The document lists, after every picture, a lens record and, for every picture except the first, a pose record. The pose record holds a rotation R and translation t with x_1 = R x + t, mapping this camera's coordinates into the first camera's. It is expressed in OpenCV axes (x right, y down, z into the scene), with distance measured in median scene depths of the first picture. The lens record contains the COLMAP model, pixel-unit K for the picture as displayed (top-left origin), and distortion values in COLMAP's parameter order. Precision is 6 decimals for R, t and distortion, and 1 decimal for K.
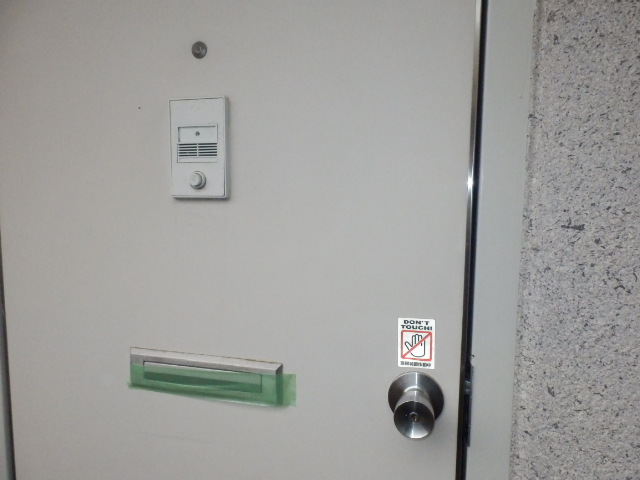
lens RADIAL K [[450.9, 0, 321.2], [0, 450.9, 240.4], [0, 0, 1]] dist [0.023676, -0.024837]
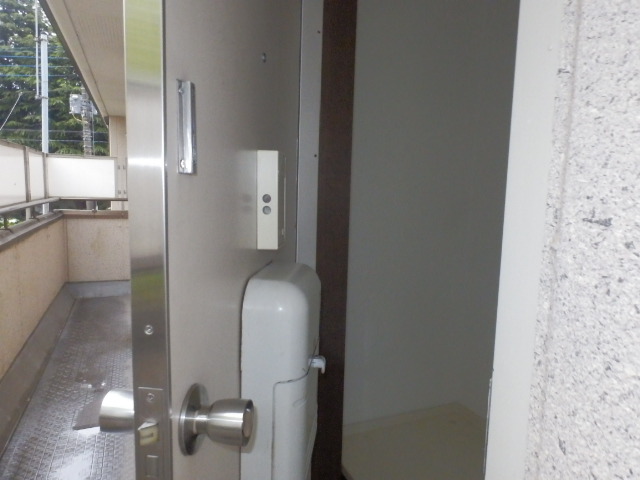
lens RADIAL K [[450.9, 0, 318.4], [0, 450.9, 238.7], [0, 0, 1]] dist [0.023676, -0.024837]
pose [[0.574288, 0.095467, -0.813068, 0.872525], [-0.095034, 0.994237, 0.049614, 0.003086], [0.813119, 0.048777, 0.580051, 0.251950]]
